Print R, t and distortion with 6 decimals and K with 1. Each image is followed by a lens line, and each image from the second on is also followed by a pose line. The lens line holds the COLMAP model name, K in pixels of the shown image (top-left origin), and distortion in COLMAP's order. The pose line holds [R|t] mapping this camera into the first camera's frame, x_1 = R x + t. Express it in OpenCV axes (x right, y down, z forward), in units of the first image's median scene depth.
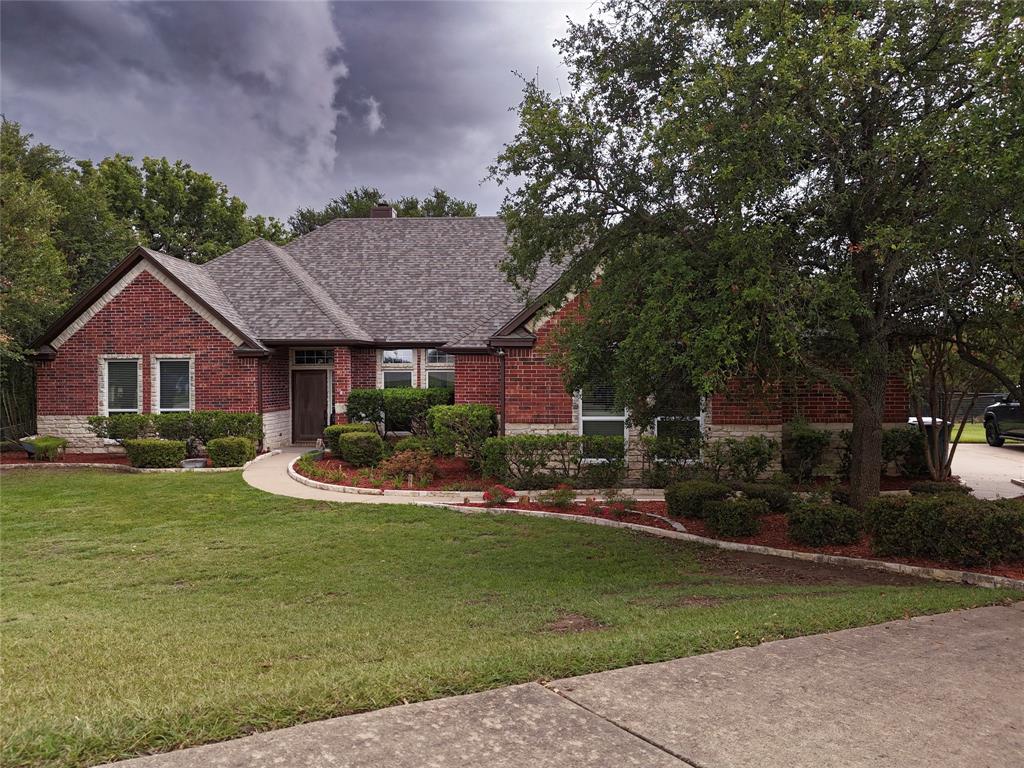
lens RADIAL K [[743.5, 0, 512.0], [0, 743.5, 384.0], [0, 0, 1]] dist [0.093844, -0.108141]
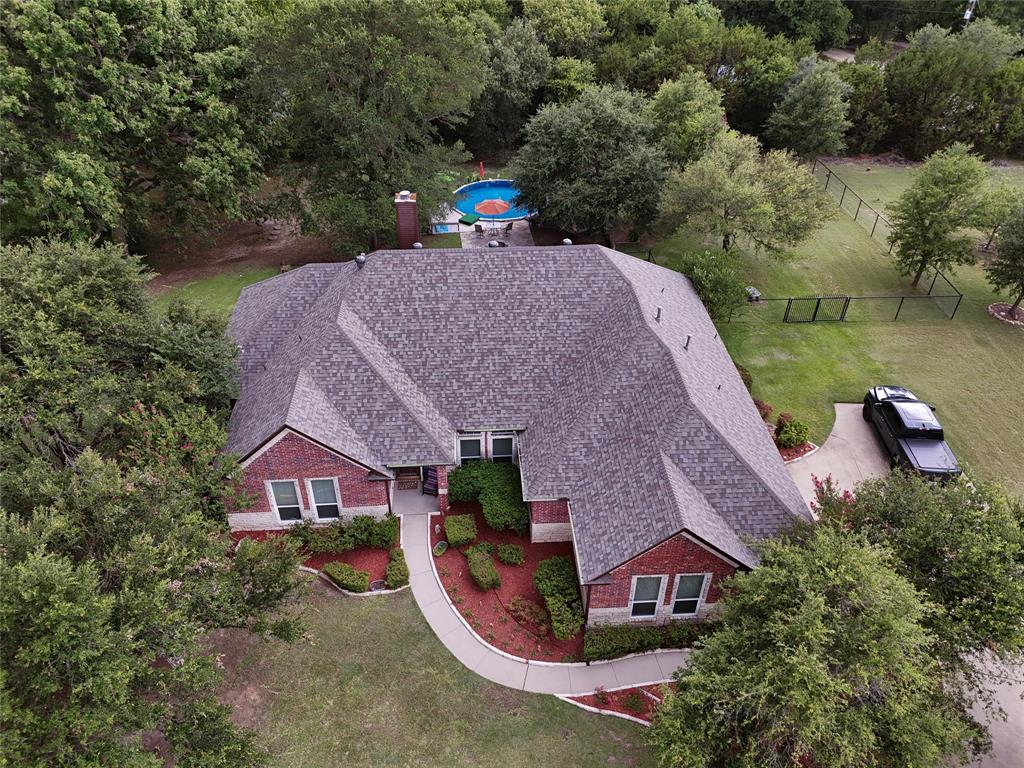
lens RADIAL K [[734.8, 0, 512.0], [0, 734.8, 384.0], [0, 0, 1]] dist [0.175024, -0.349991]
pose [[0.990486, -0.072173, 0.117173, -0.249099], [-0.012250, 0.801822, 0.597437, -0.989115], [-0.137070, -0.593188, 0.793309, -0.025081]]
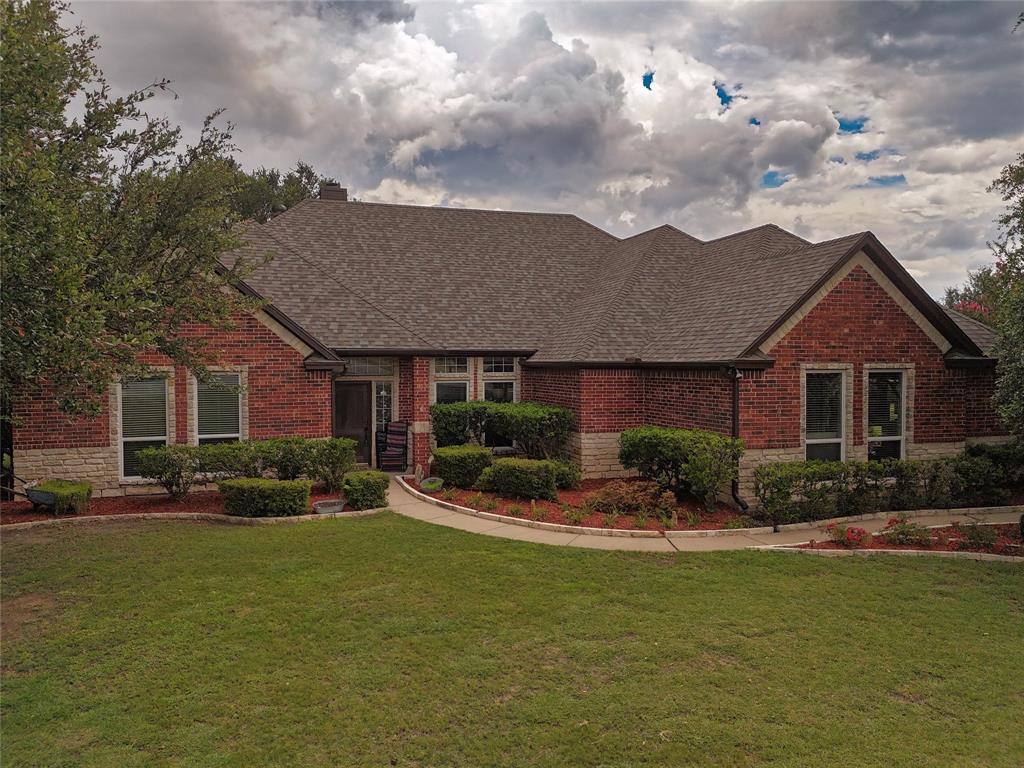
lens RADIAL K [[743.5, 0, 512.0], [0, 743.5, 384.0], [0, 0, 1]] dist [0.093844, -0.108141]
pose [[0.934459, -0.010320, 0.355922, -0.440378], [0.002584, 0.999750, 0.022203, -0.037362], [-0.356063, -0.019828, 0.934252, 0.150172]]
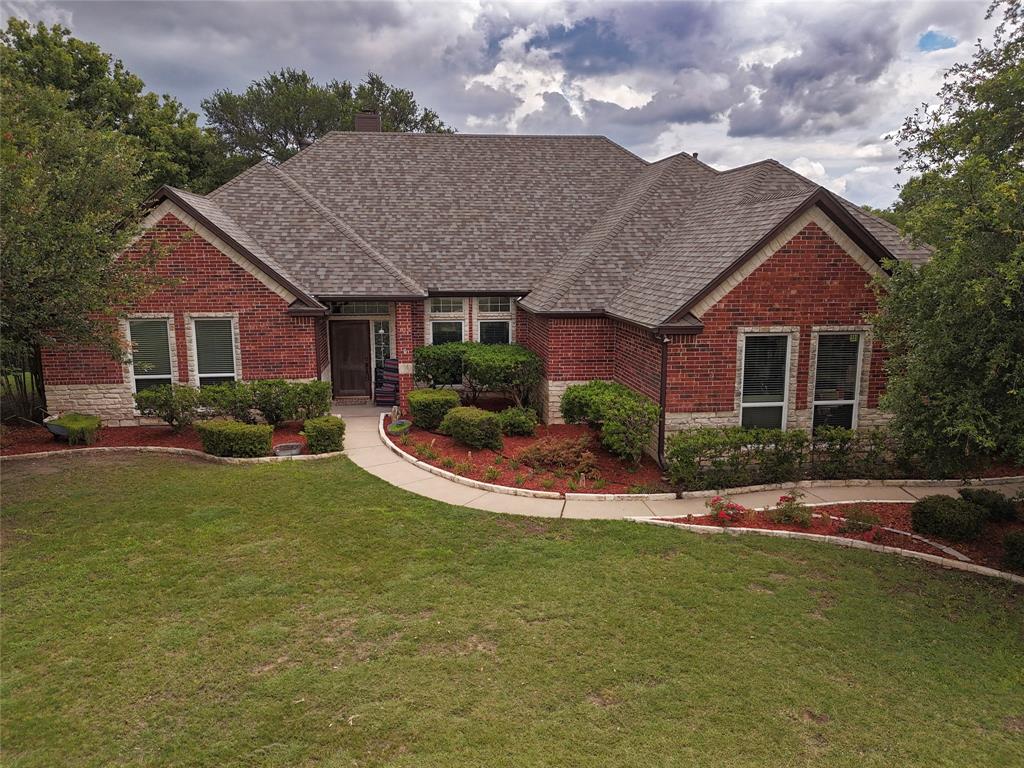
lens RADIAL K [[743.5, 0, 512.0], [0, 743.5, 384.0], [0, 0, 1]] dist [0.093844, -0.108141]
pose [[0.981871, -0.030970, 0.187004, -0.272625], [-0.000340, 0.986272, 0.165126, -0.101439], [-0.189551, -0.162196, 0.968382, 0.078442]]
